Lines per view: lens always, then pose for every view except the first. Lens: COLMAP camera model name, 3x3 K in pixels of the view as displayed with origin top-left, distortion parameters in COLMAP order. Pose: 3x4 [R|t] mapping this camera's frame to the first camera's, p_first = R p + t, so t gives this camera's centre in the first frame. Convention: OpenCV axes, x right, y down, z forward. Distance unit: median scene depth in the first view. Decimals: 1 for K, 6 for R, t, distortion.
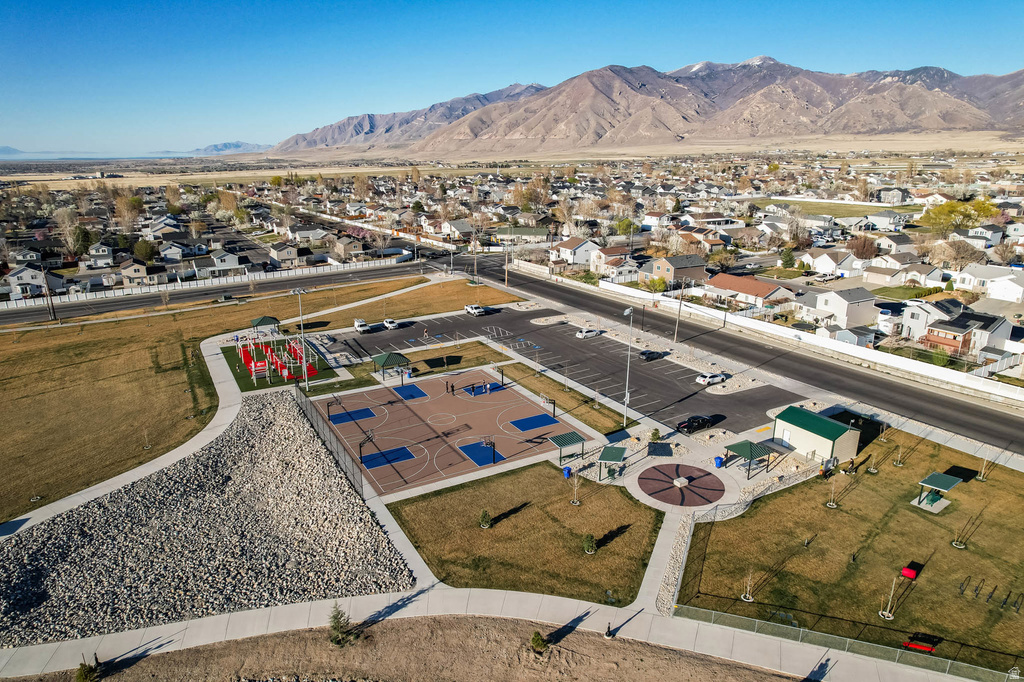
lens RADIAL K [[641.4, 0, 512.0], [0, 641.4, 341.0], [0, 0, 1]] dist [-0.080122, 0.050525]
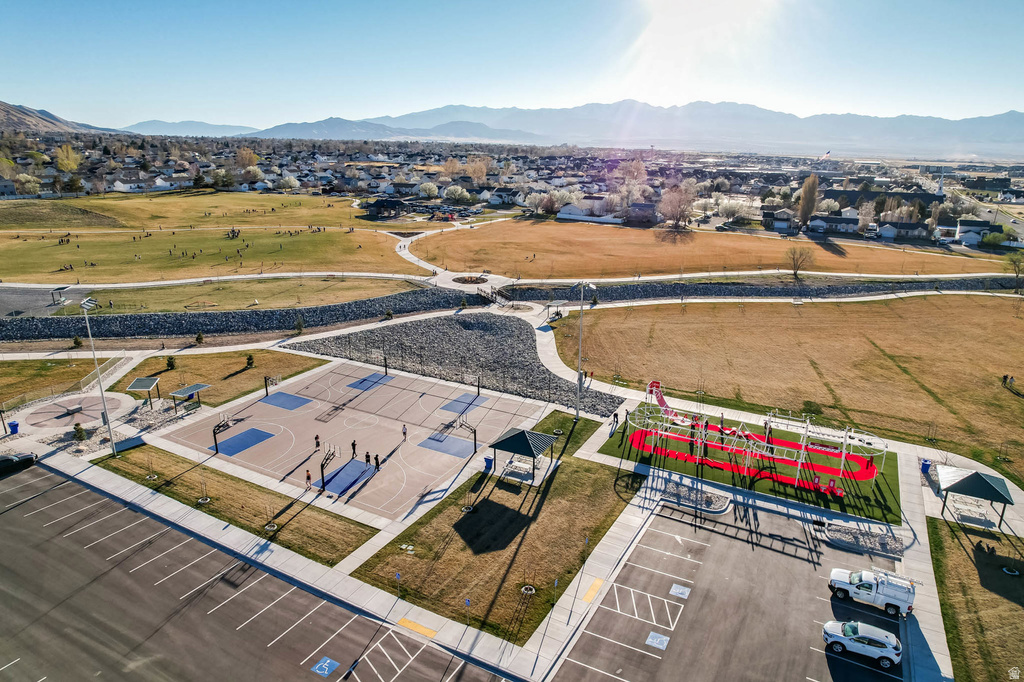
lens RADIAL K [[641.4, 0, 512.0], [0, 641.4, 341.0], [0, 0, 1]] dist [-0.080122, 0.050525]
pose [[-0.844281, 0.154370, -0.513185, 0.120334], [-0.163715, 0.837536, 0.521278, -0.388526], [0.510281, 0.524122, -0.681843, 1.462225]]
